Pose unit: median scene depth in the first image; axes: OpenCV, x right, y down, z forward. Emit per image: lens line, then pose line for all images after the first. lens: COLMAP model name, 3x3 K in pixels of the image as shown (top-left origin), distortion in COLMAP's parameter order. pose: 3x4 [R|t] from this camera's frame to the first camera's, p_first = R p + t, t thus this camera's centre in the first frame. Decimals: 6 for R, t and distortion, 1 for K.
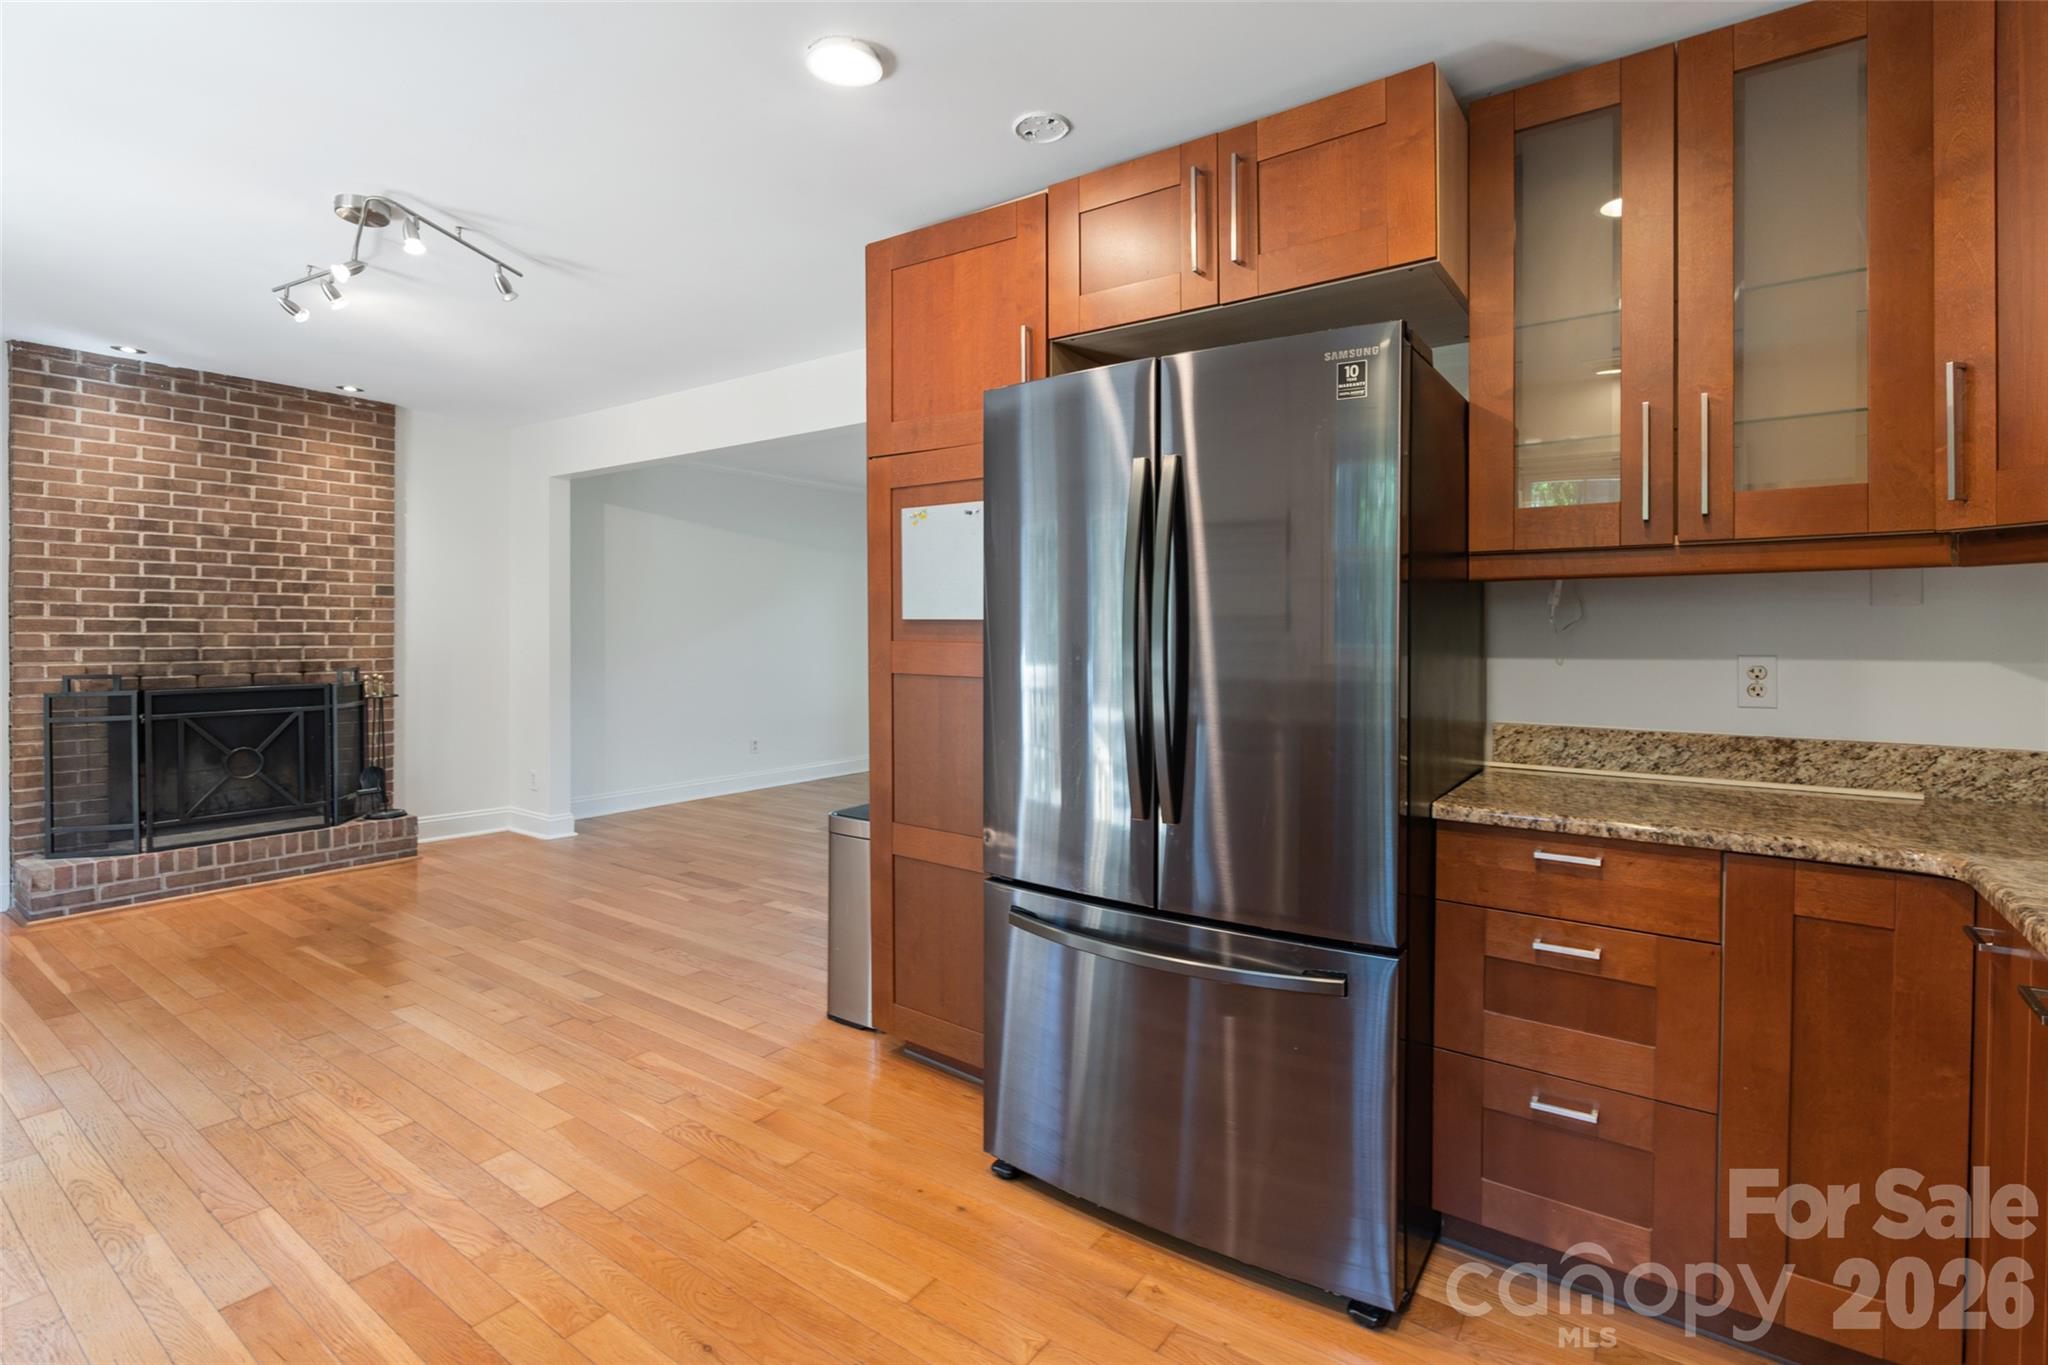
lens RADIAL K [[965.3, 0, 1052.6], [0, 965.3, 637.0], [0, 0, 1]] dist [-0.005541, 0.001435]
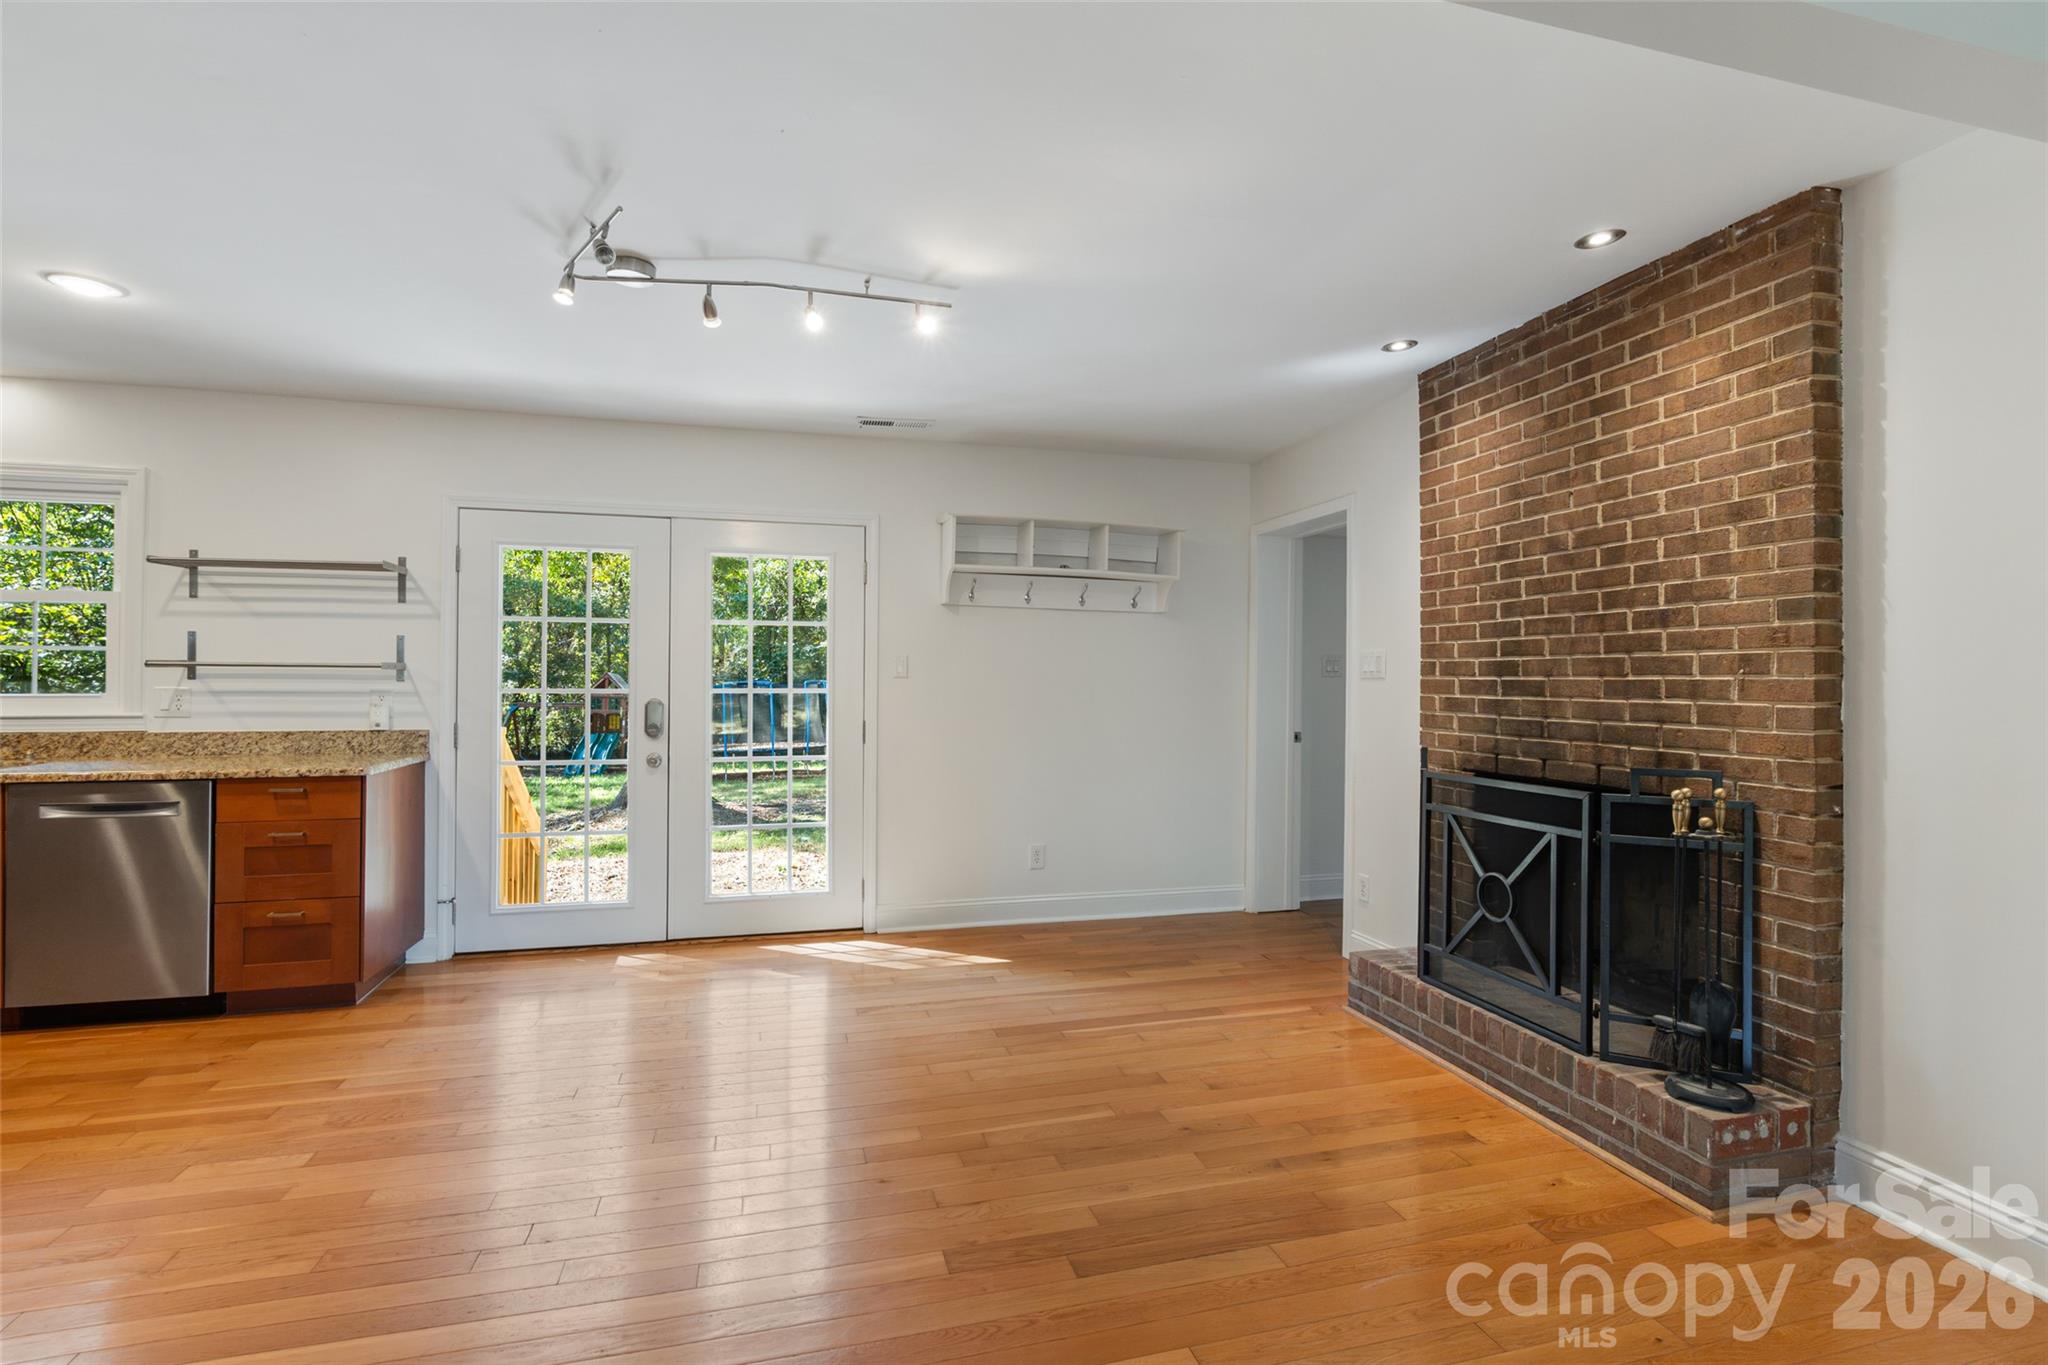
lens RADIAL K [[965.3, 0, 1058.8], [0, 965.3, 675.8], [0, 0, 1]] dist [-0.005541, 0.001435]
pose [[-0.649024, -0.012339, -0.760668, -0.144638], [-0.013416, 0.999899, -0.004773, -0.011891], [0.760650, 0.007108, -0.649123, 1.181722]]
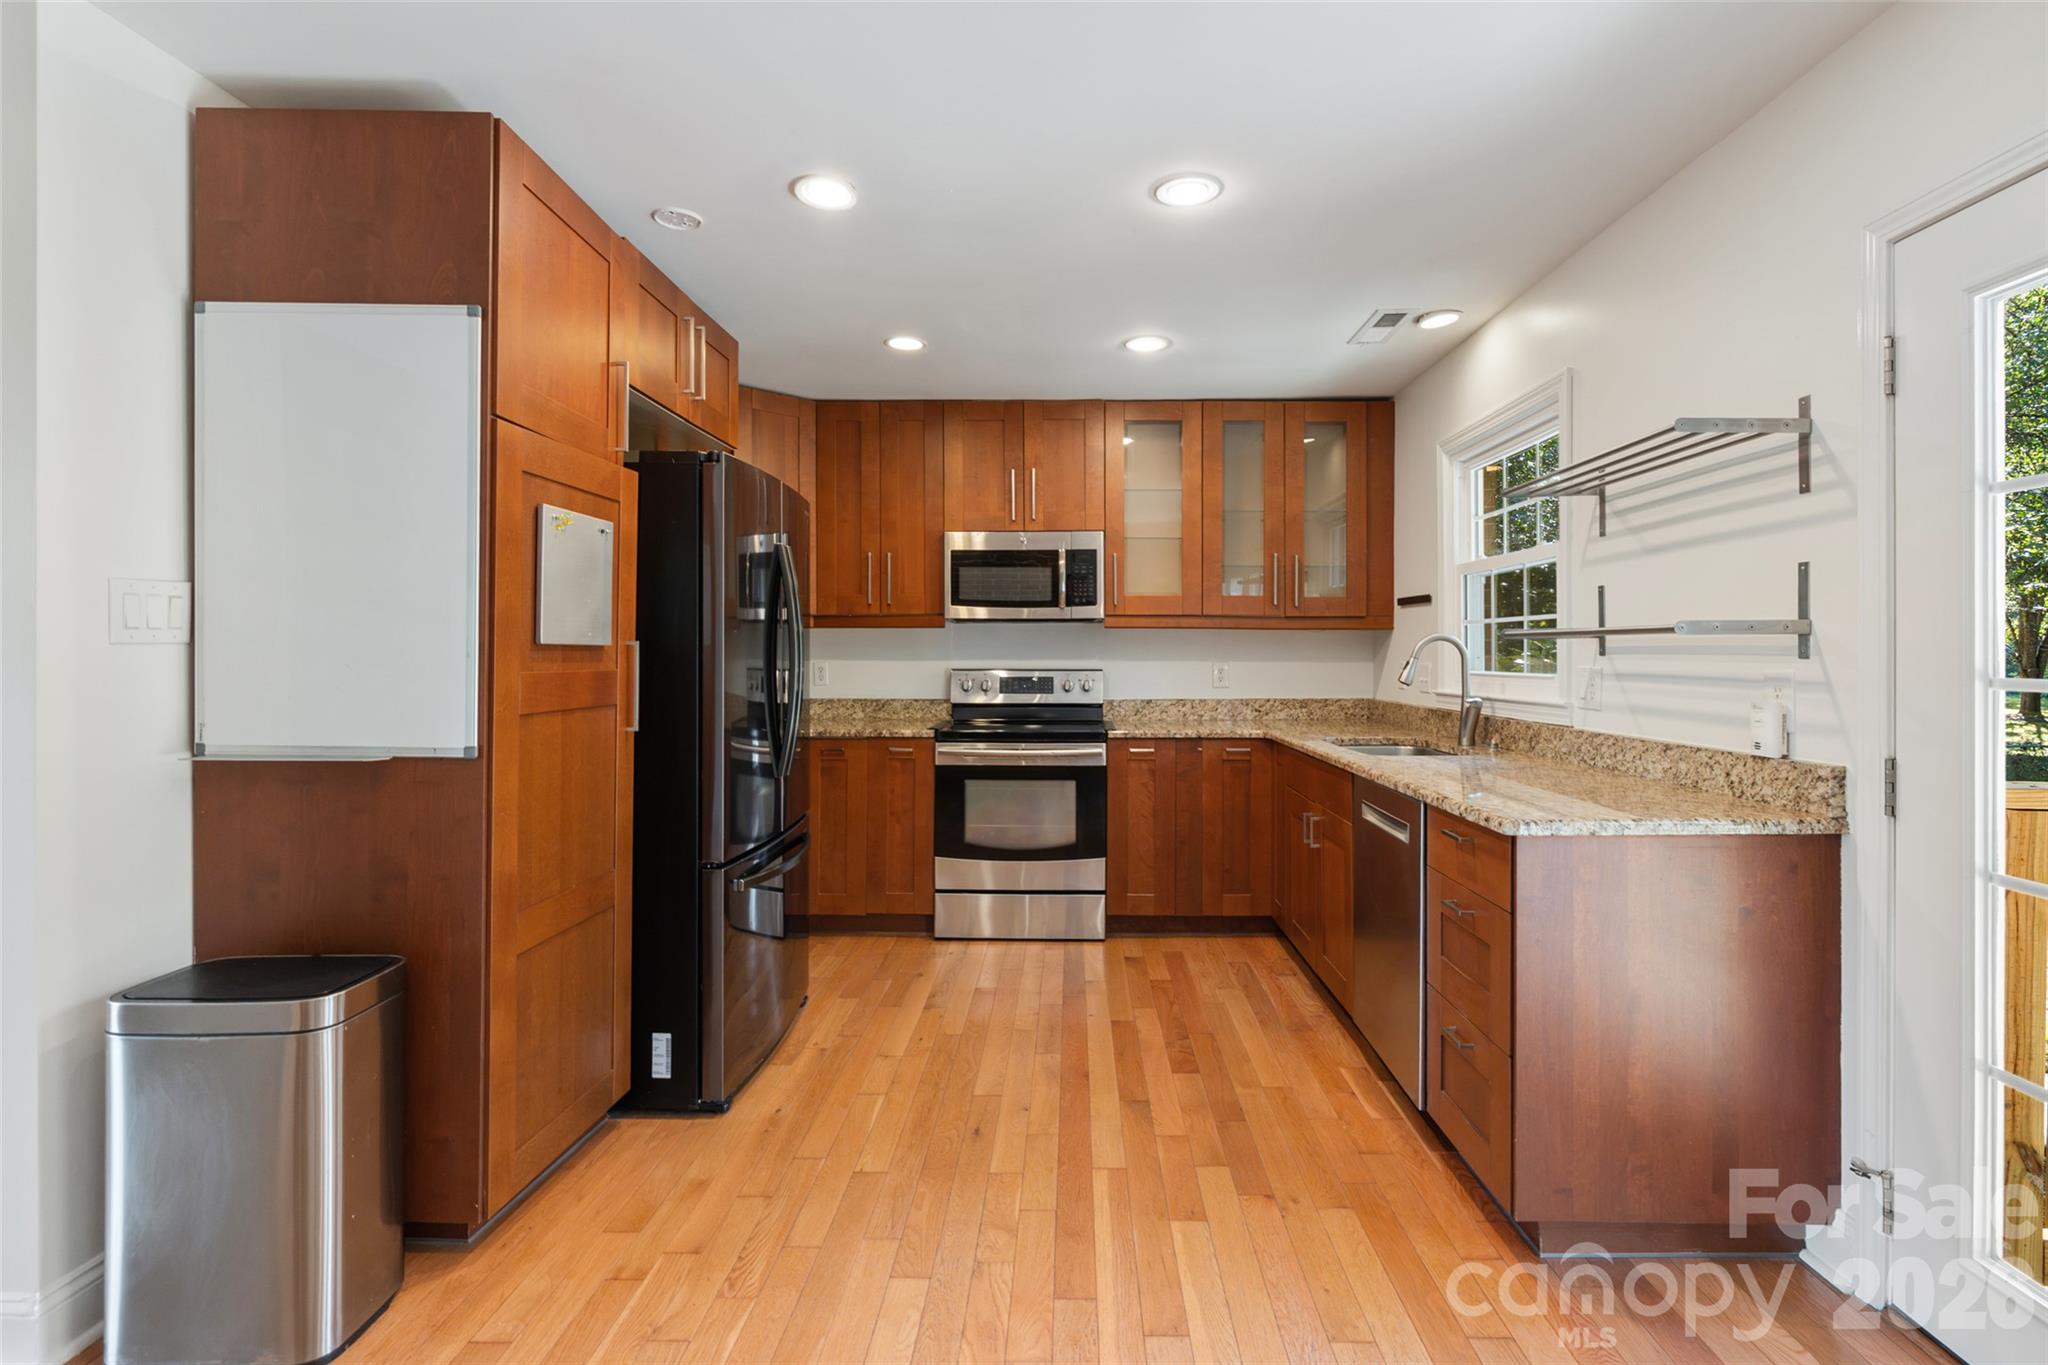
lens RADIAL K [[965.3, 0, 1032.2], [0, 965.3, 665.8], [0, 0, 1]] dist [-0.005541, 0.001435]
pose [[-0.524564, -0.016328, 0.851214, -0.624566], [0.002280, 0.999786, 0.020583, -0.009102], [-0.851368, 0.012738, -0.524415, 0.636460]]
